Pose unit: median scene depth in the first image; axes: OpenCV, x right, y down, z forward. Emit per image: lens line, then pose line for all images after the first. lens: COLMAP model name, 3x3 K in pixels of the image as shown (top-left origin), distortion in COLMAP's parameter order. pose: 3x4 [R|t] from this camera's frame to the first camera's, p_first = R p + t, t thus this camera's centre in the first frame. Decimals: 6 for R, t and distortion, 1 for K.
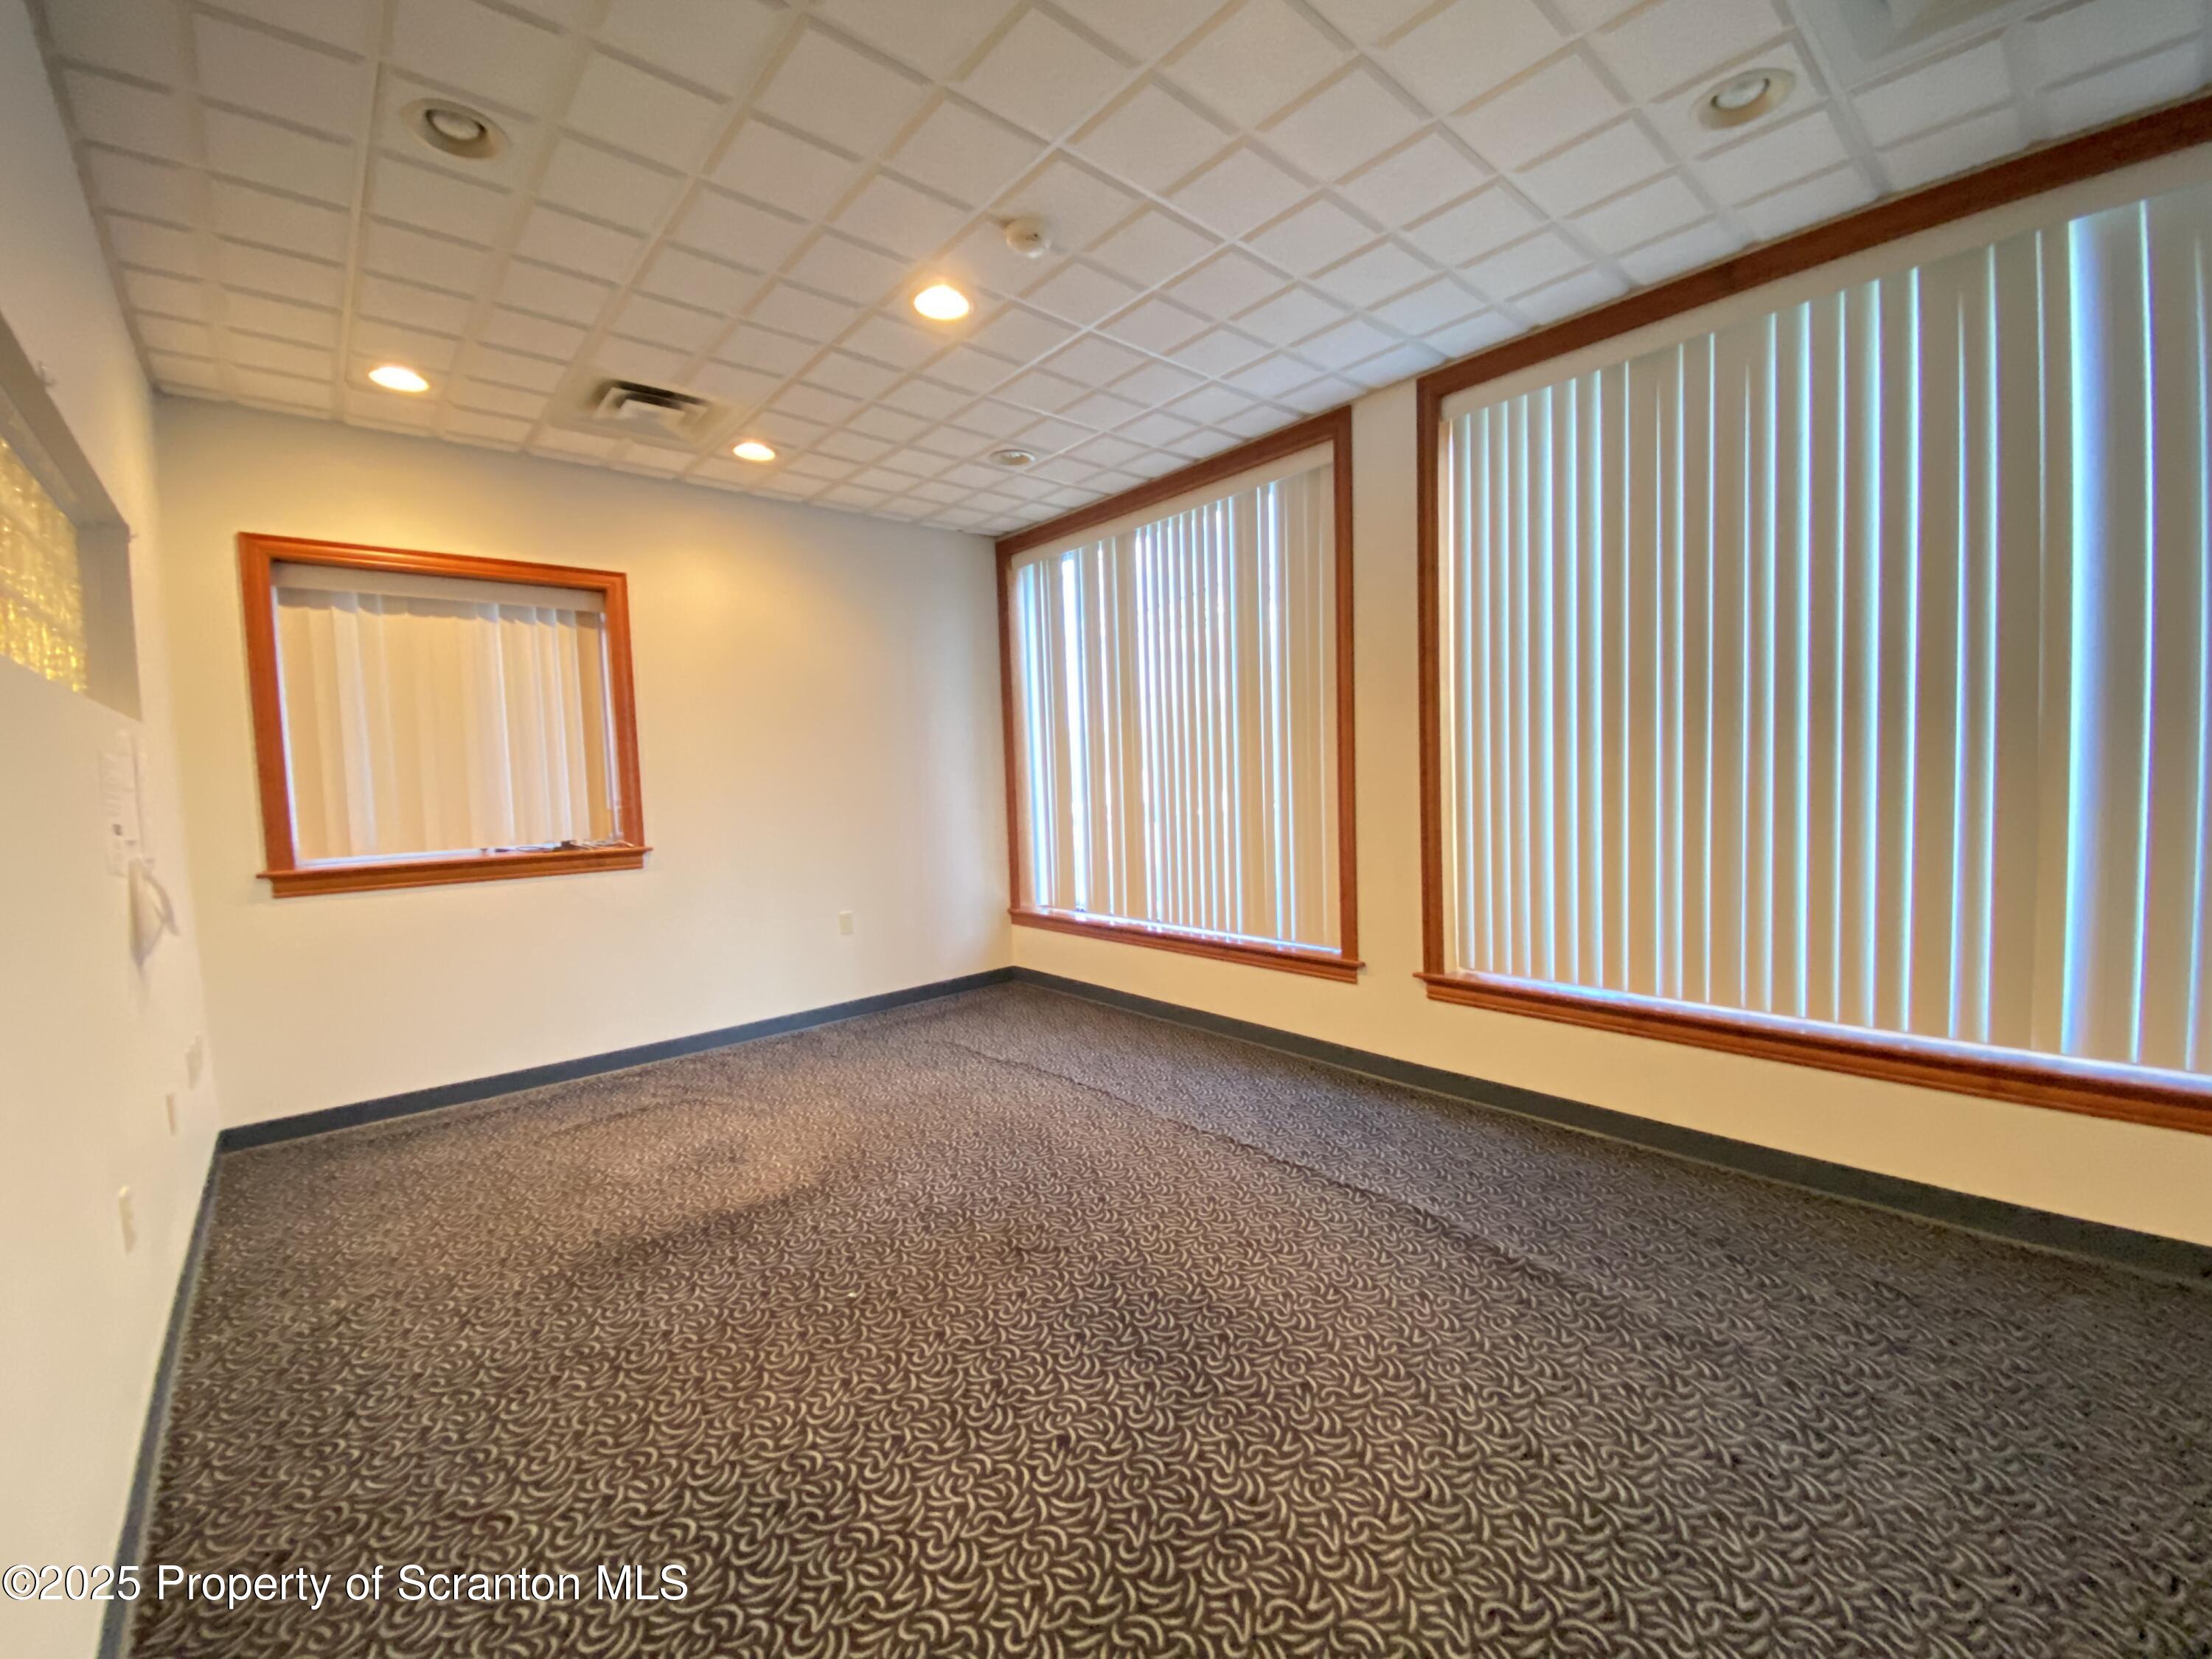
lens RADIAL K [[906.4, 0, 1125.9], [0, 906.4, 839.8], [0, 0, 1]] dist [0.005891, -0.011515]
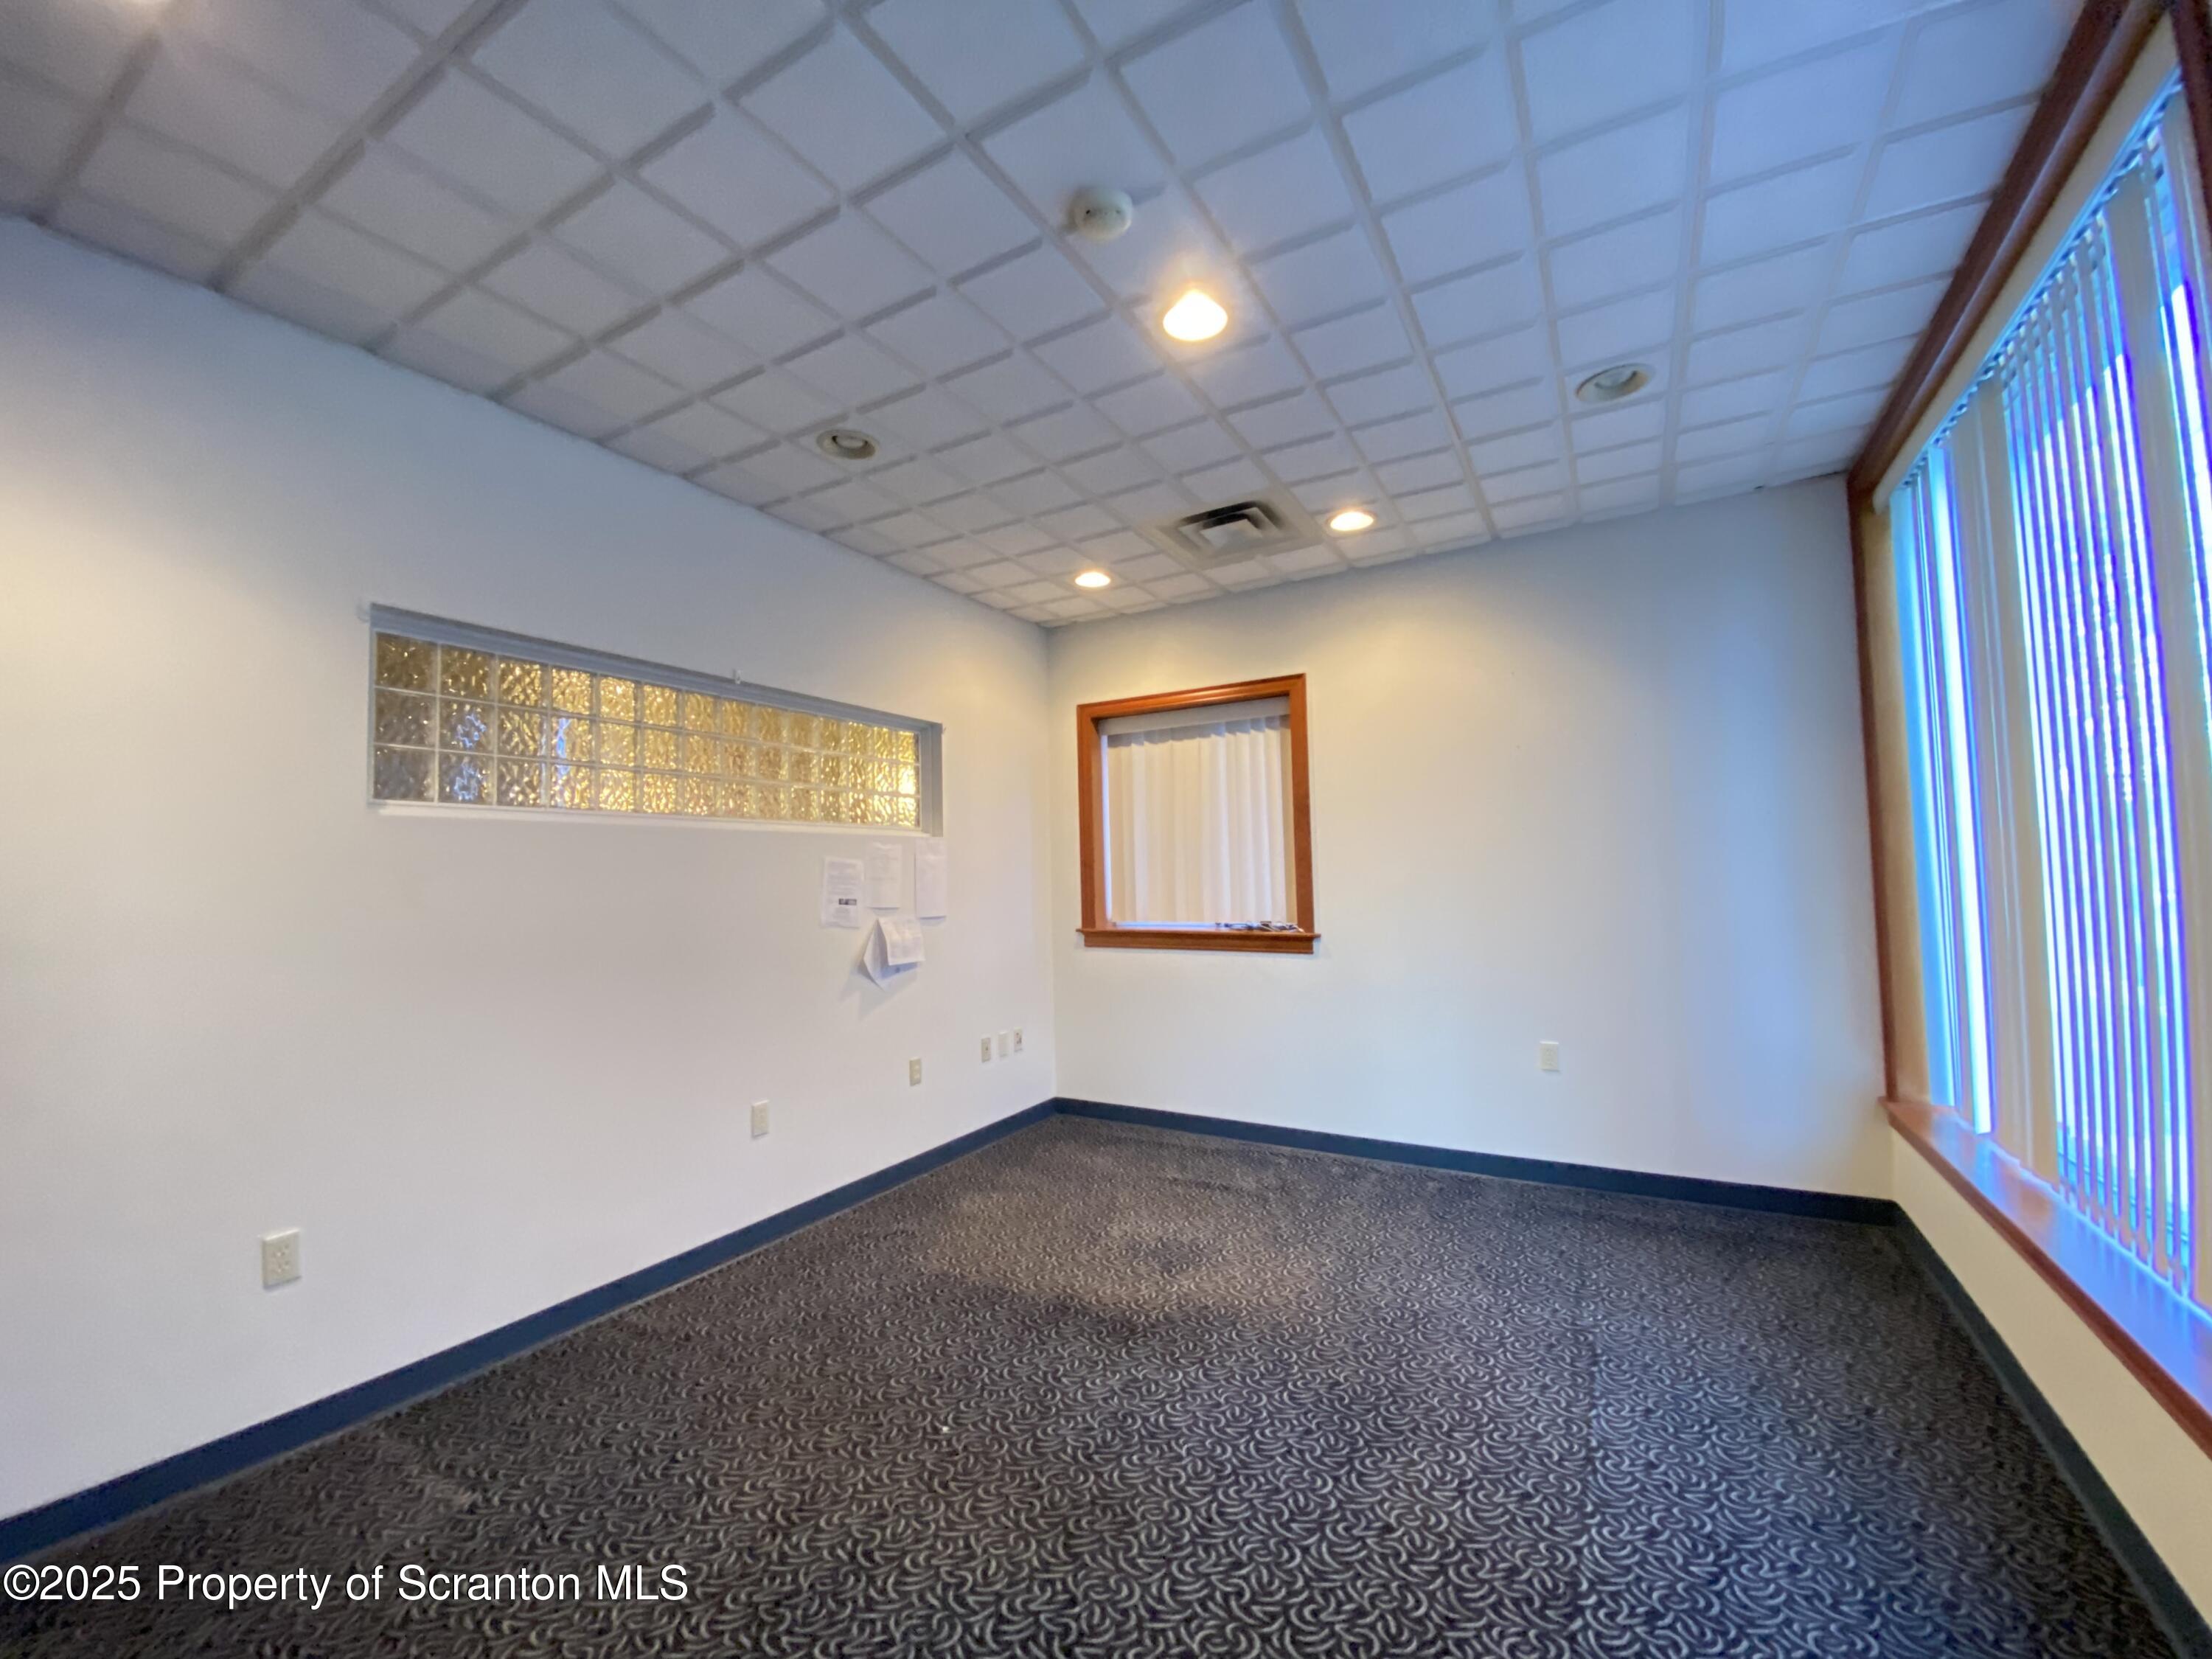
lens RADIAL K [[906.4, 0, 1119.2], [0, 906.4, 828.8], [0, 0, 1]] dist [0.005891, -0.011515]
pose [[0.279764, -0.021280, -0.959833, 0.426748], [-0.056679, 0.997645, -0.038638, -0.064582], [0.958394, 0.065212, 0.277899, 0.551242]]
